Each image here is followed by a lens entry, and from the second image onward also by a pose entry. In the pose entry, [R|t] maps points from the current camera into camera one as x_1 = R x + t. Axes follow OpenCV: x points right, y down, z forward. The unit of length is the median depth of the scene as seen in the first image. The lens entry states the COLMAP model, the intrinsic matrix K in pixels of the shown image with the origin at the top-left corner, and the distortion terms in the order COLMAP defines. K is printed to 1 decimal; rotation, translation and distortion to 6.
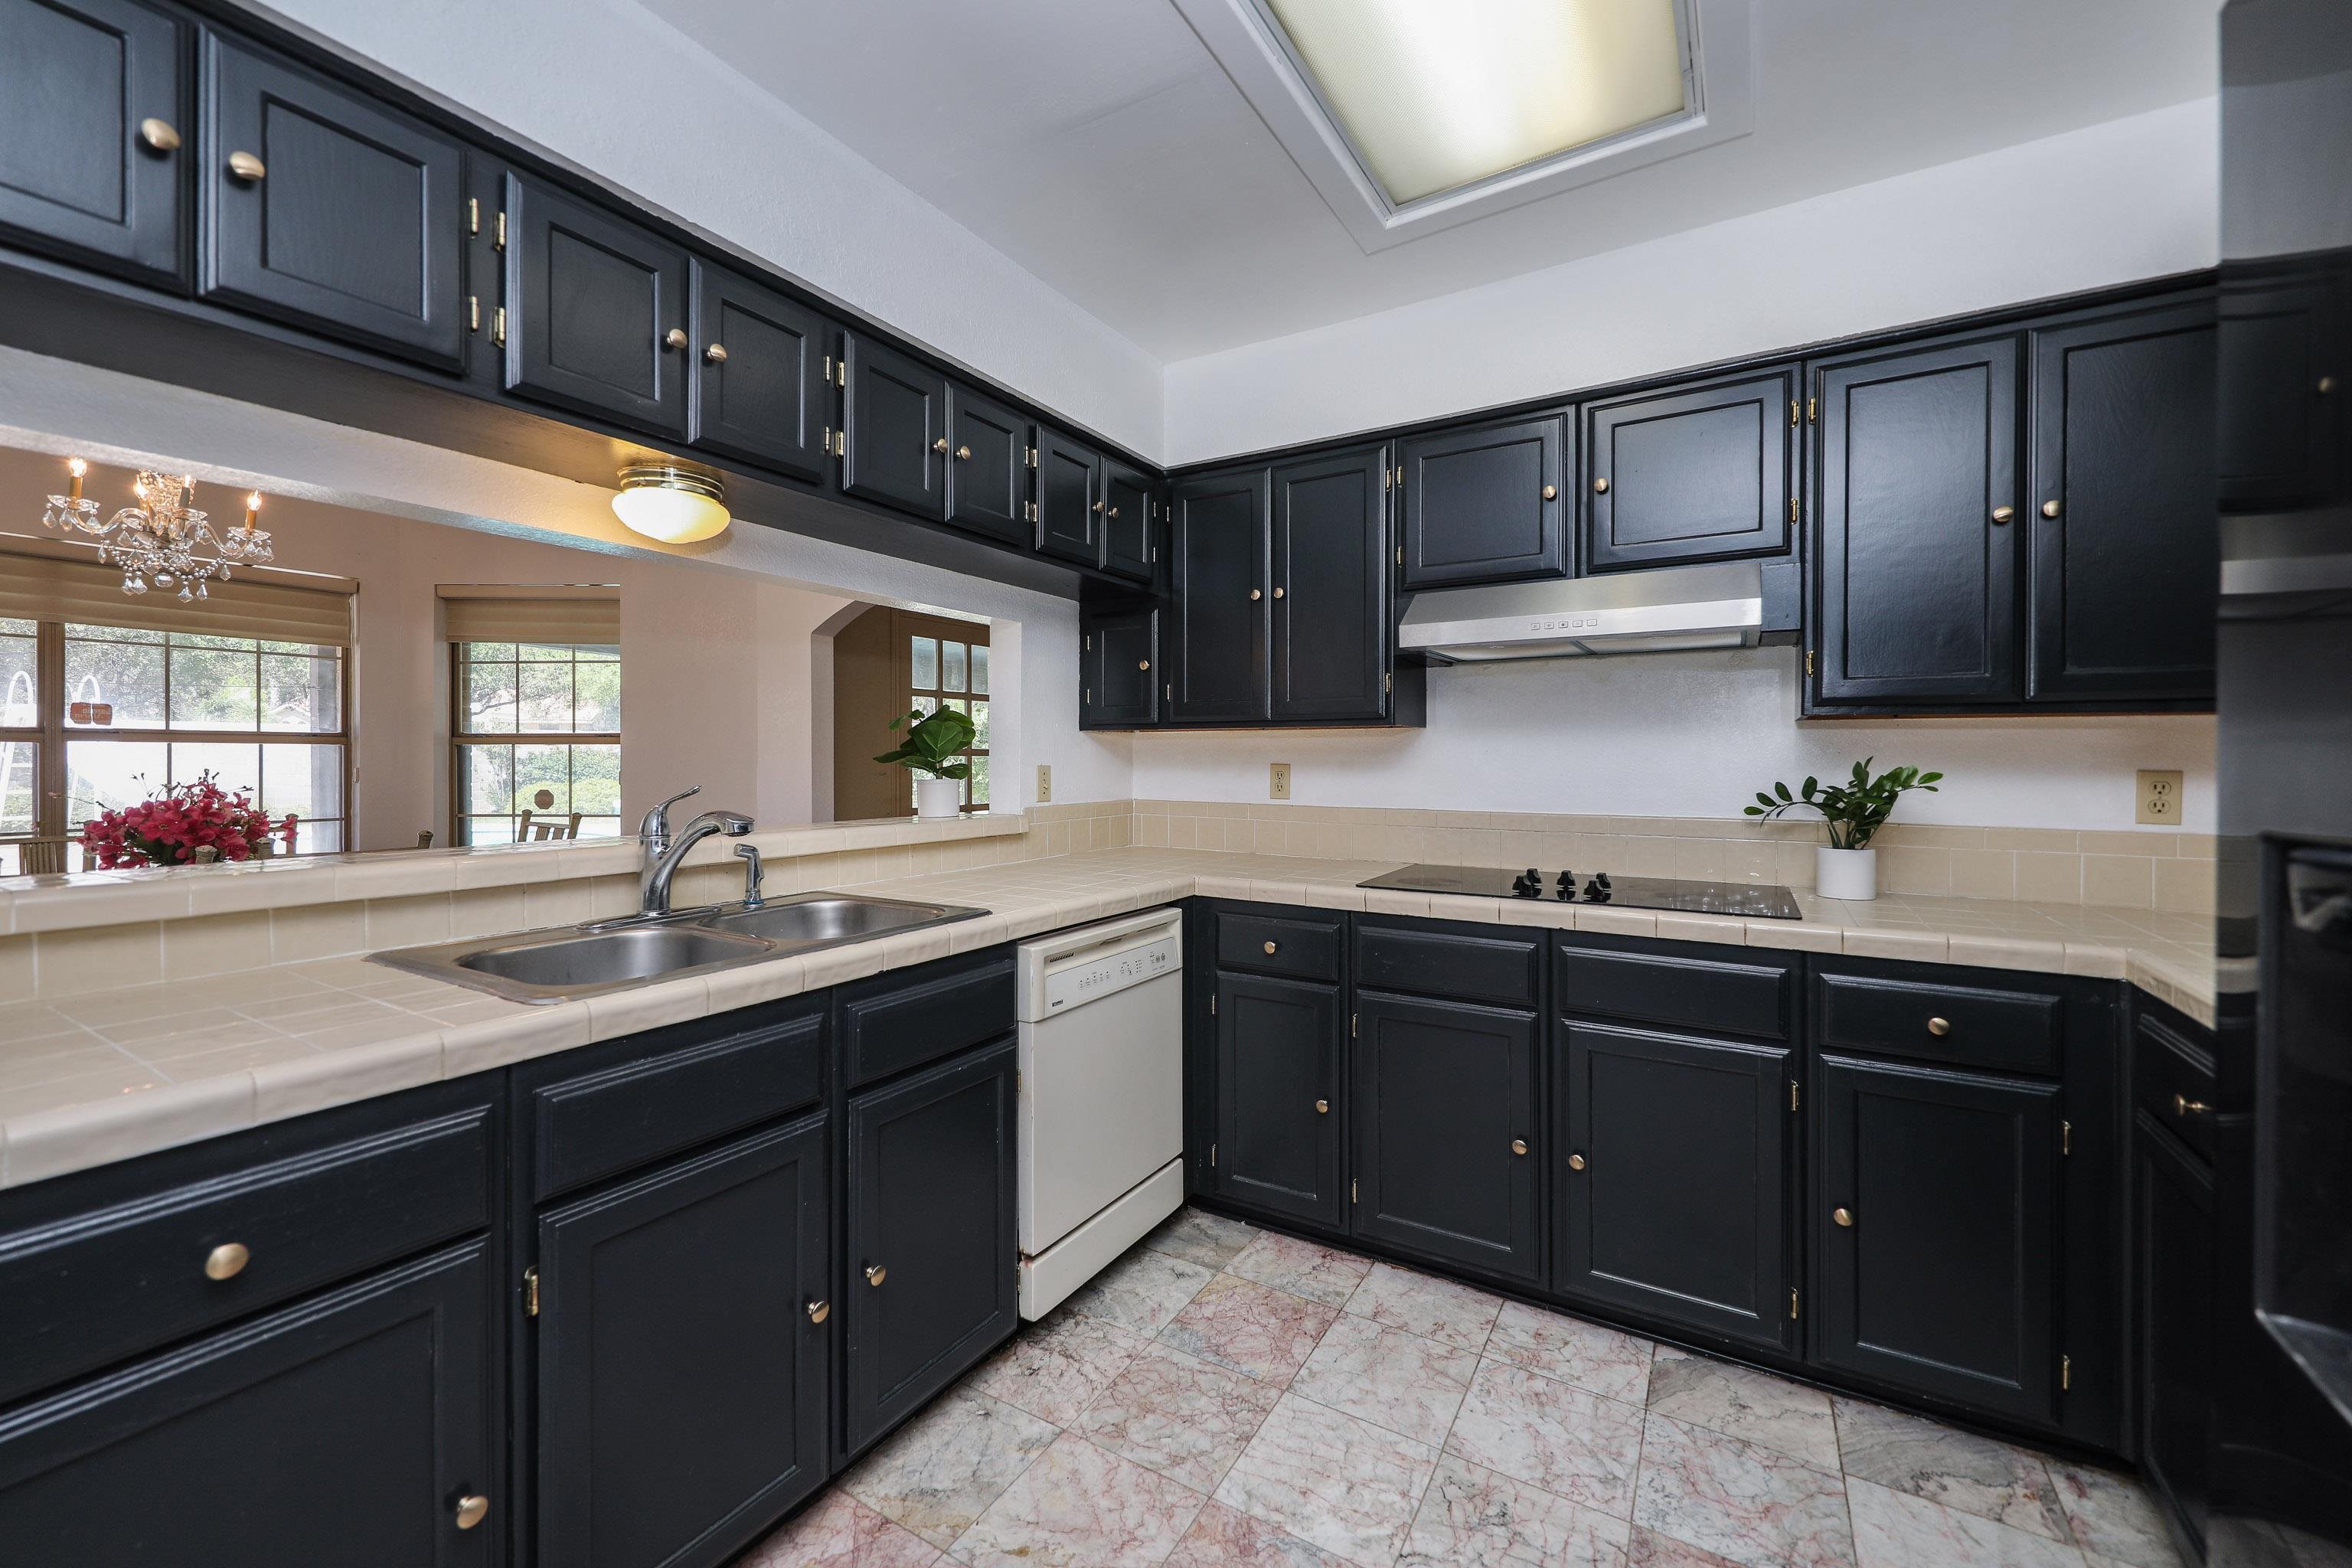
lens RADIAL K [[936.4, 0, 1172.5], [0, 936.4, 764.9], [0, 0, 1]] dist [0.006705, -0.003987]
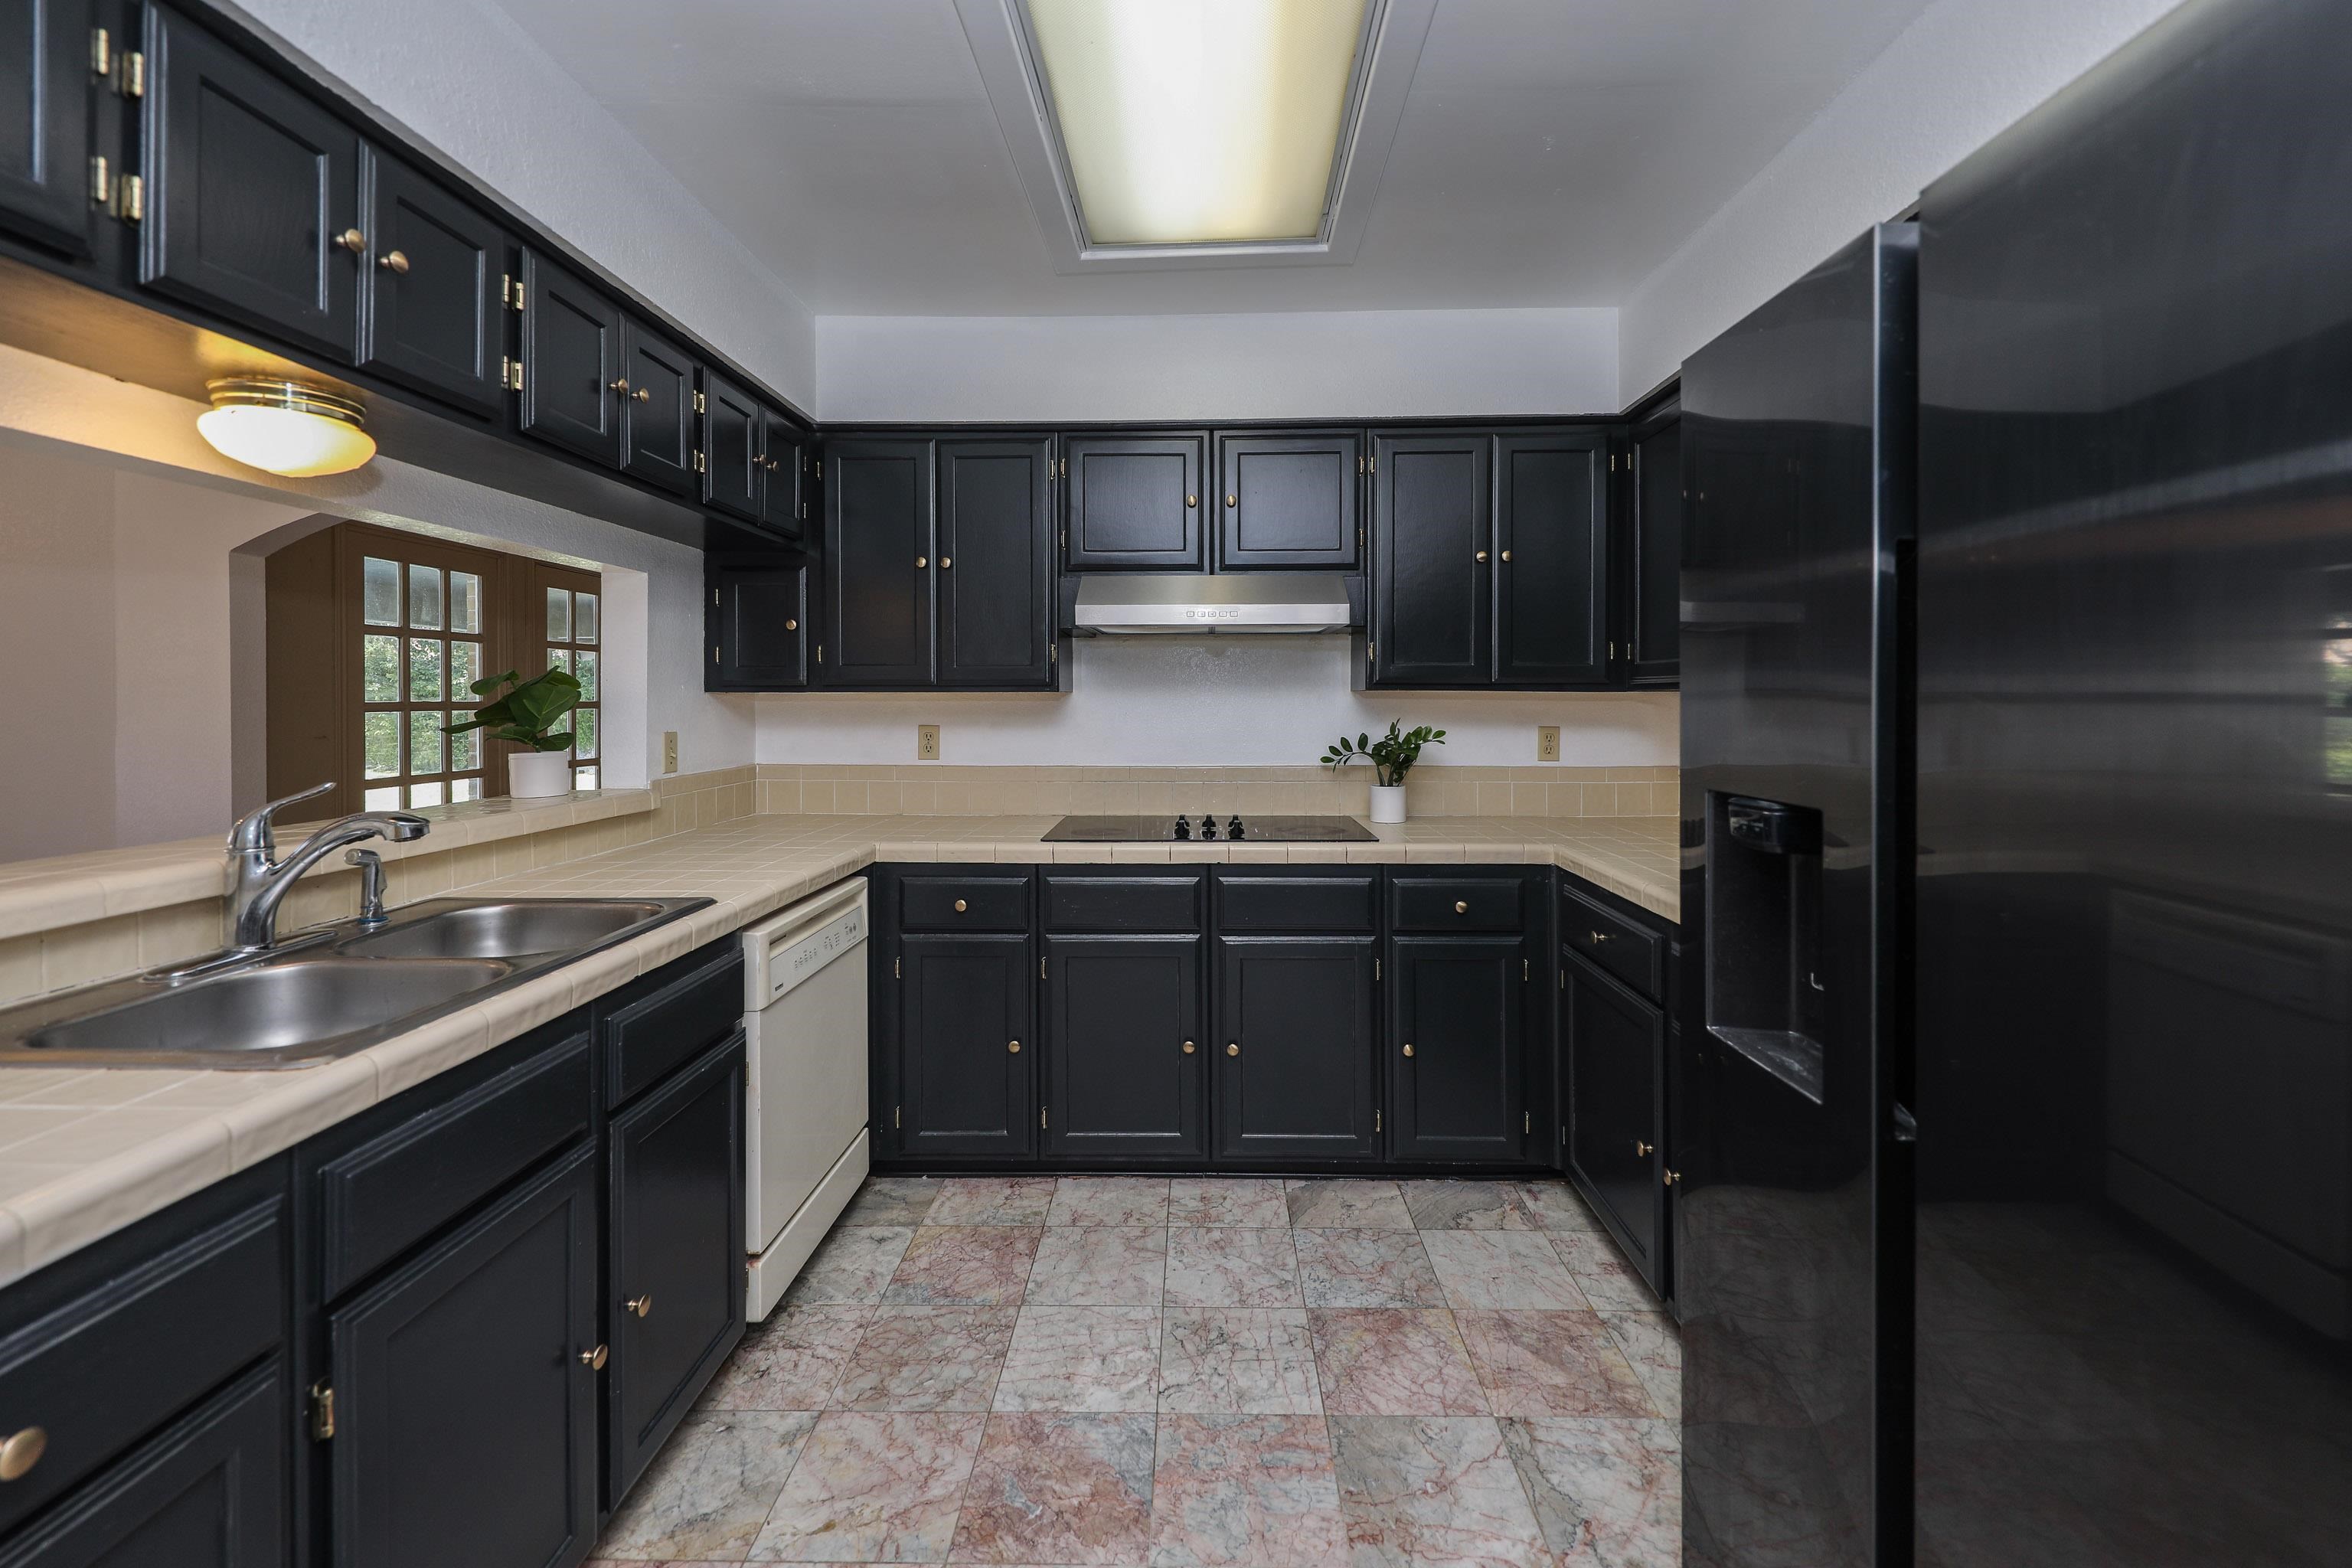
lens RADIAL K [[936.4, 0, 1212.3], [0, 936.4, 707.6], [0, 0, 1]] dist [0.006705, -0.003987]
pose [[0.865330, -0.005707, 0.501169, -0.228061], [0.006436, 0.999979, 0.000275, -0.032494], [-0.501161, 0.002988, 0.865349, -0.065496]]
